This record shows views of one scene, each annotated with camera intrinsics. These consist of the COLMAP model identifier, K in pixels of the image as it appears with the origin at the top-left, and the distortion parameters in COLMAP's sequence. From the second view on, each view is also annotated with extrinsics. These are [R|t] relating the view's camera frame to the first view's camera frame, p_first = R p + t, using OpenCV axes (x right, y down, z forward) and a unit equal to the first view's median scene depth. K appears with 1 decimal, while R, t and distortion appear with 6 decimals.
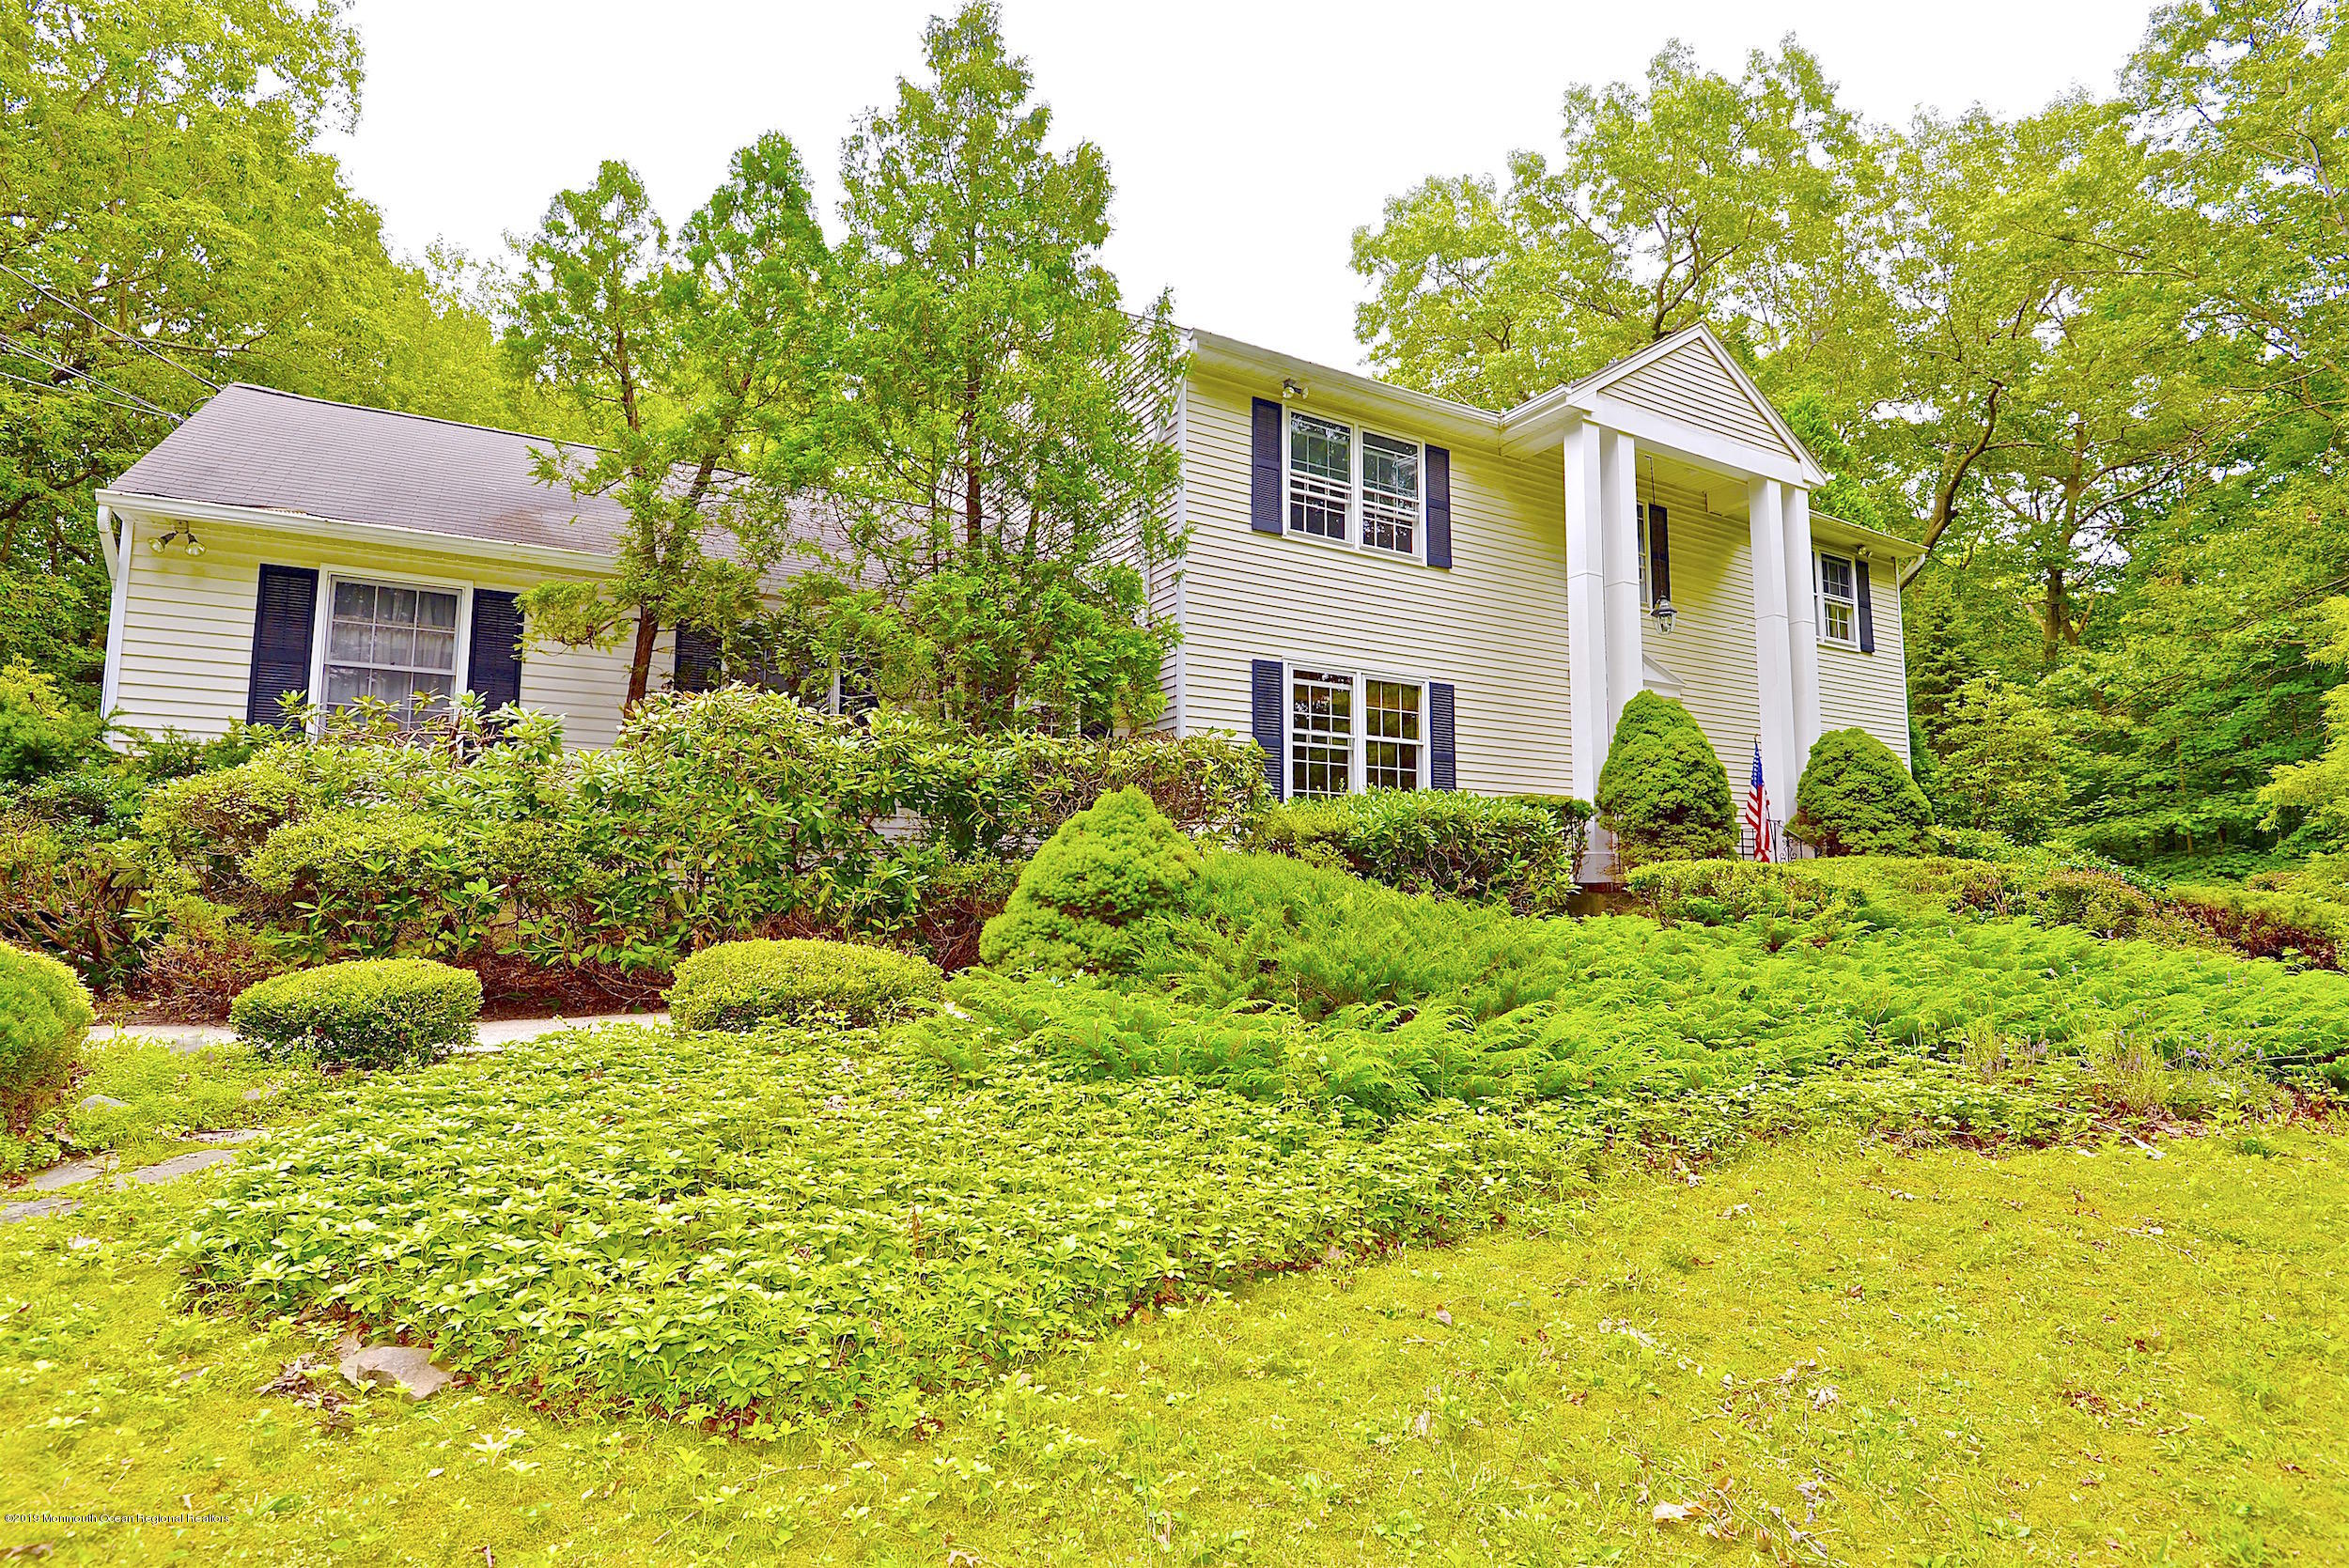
lens RADIAL K [[1170.6, 0, 1168.8], [0, 1170.6, 784.2], [0, 0, 1]] dist [-0.025675, -0.003919]
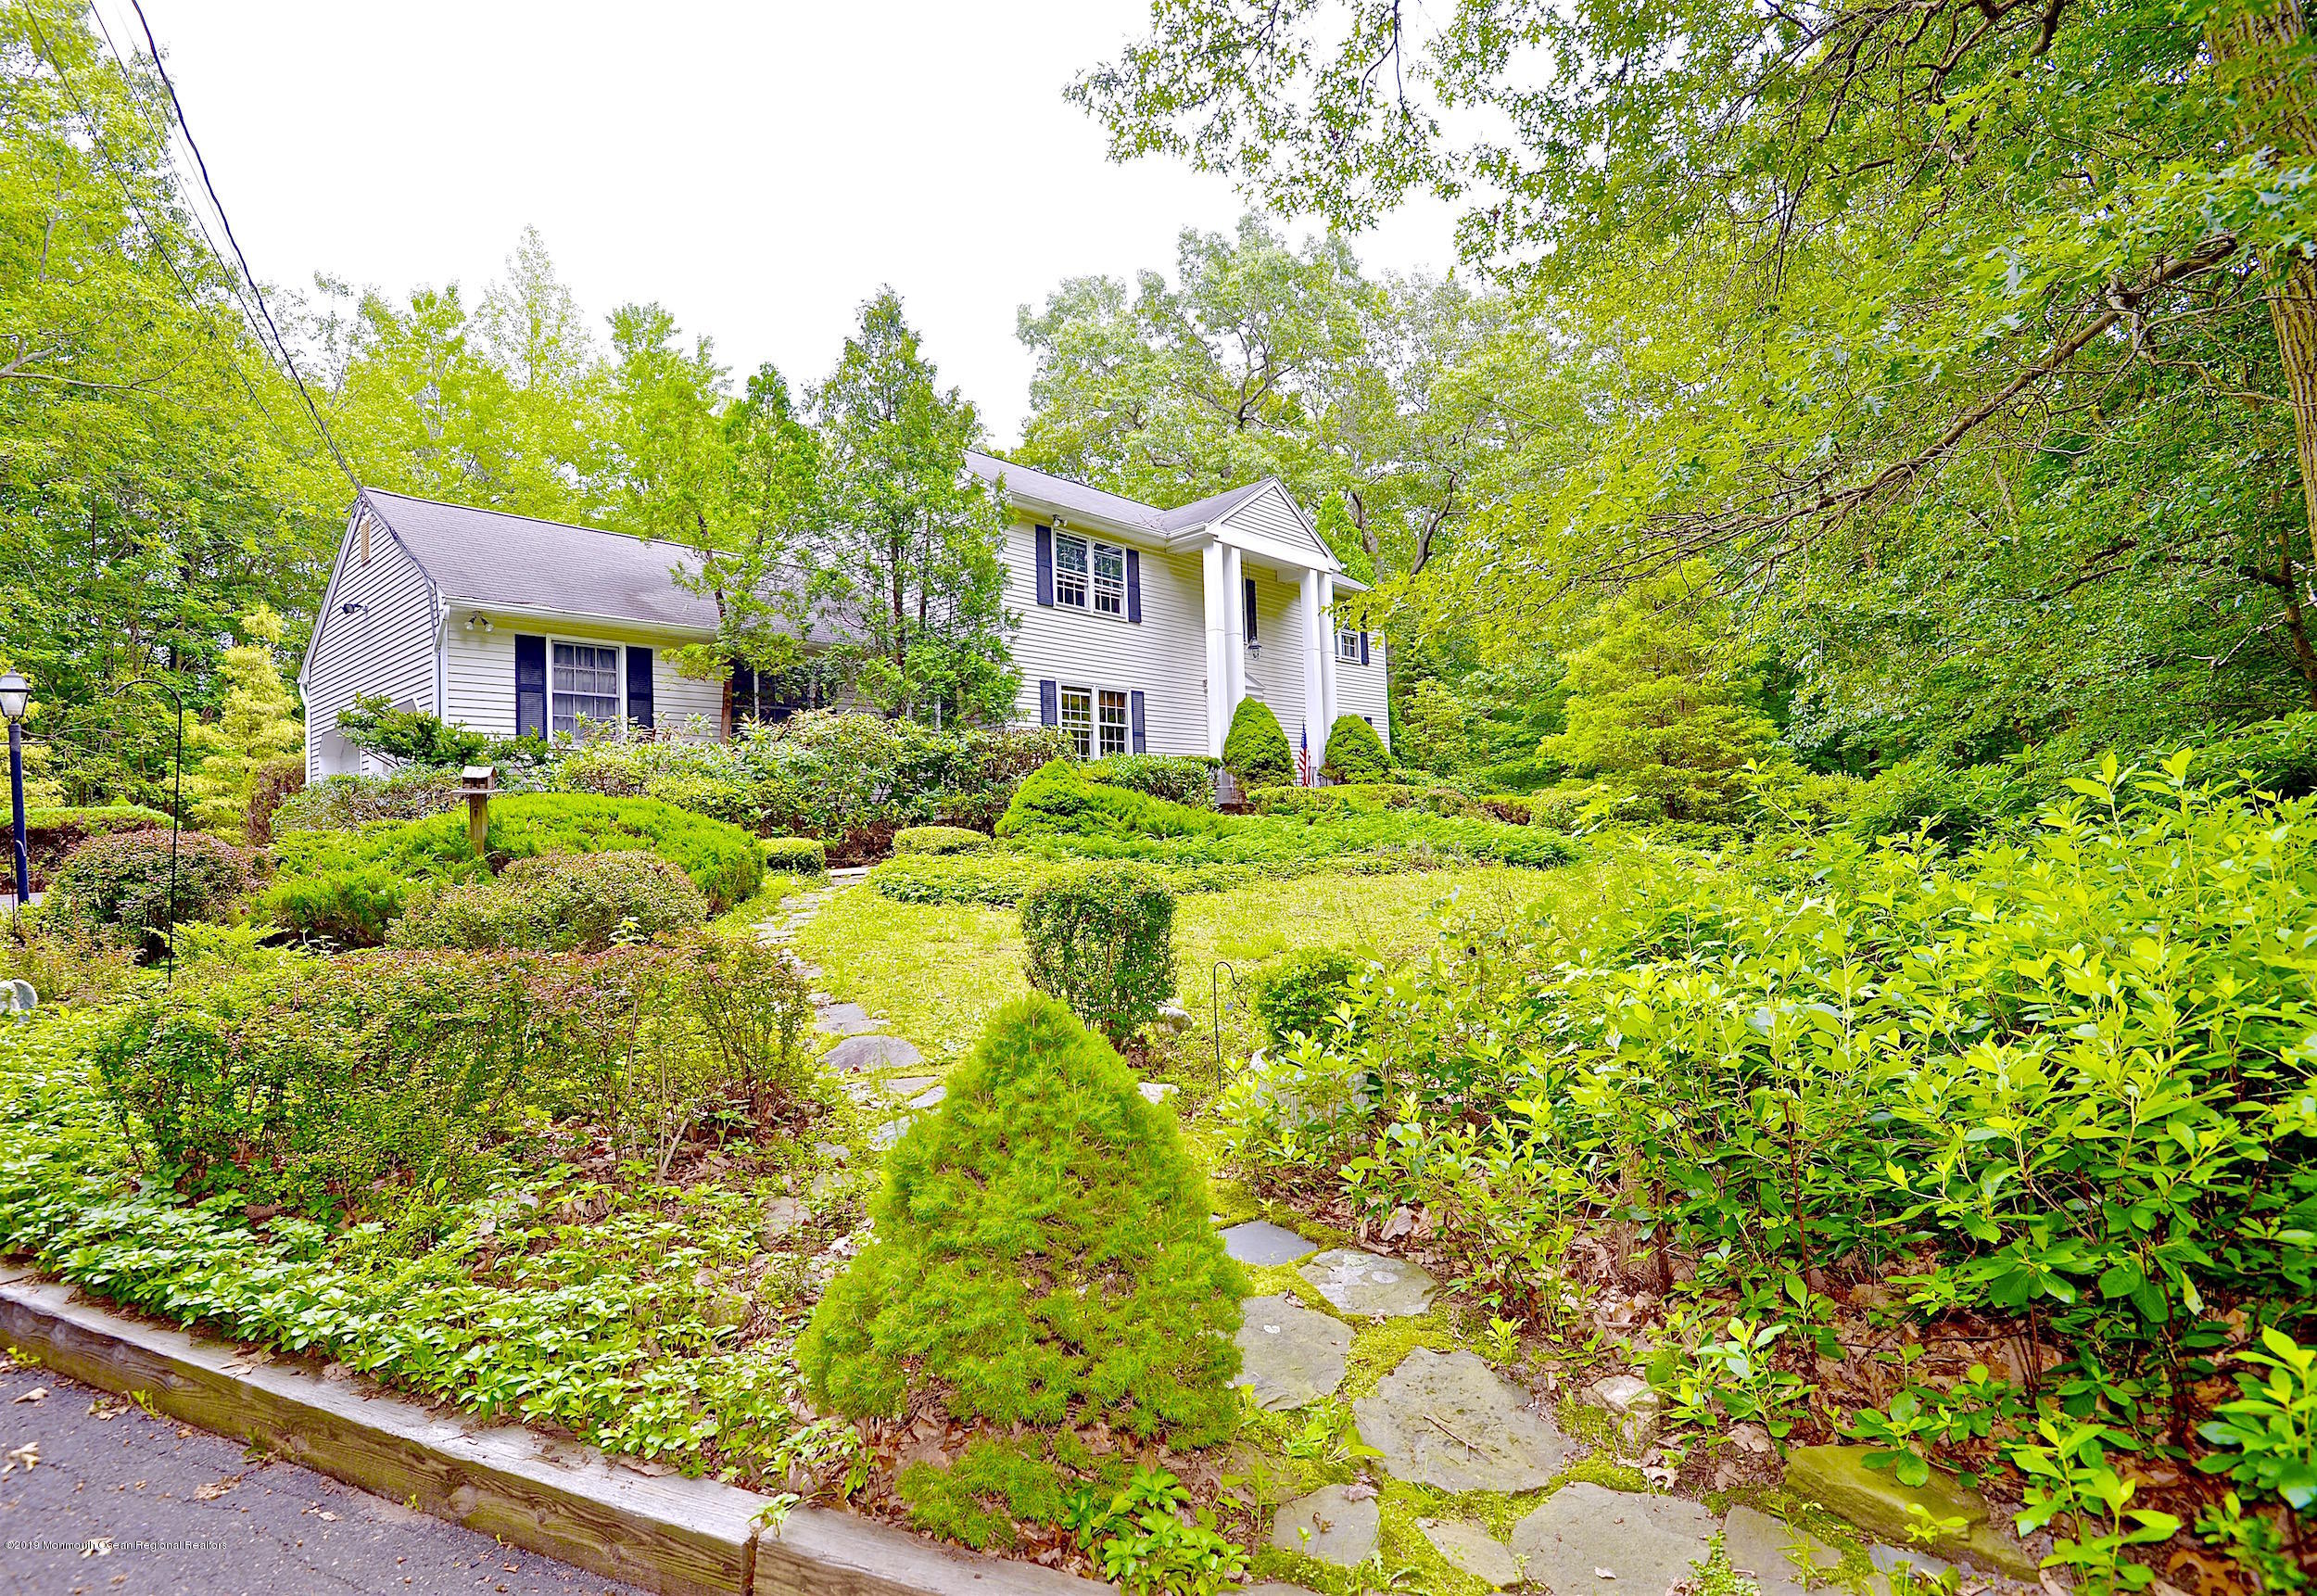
lens RADIAL K [[1106.7, 0, 1152.4], [0, 1106.7, 808.3], [0, 0, 1]] dist [-0.000382, -0.000134]
pose [[0.945938, -0.031155, 0.322848, -0.286641], [0.010380, 0.997774, 0.065872, -0.021395], [-0.324181, -0.058960, 0.944156, -0.575237]]
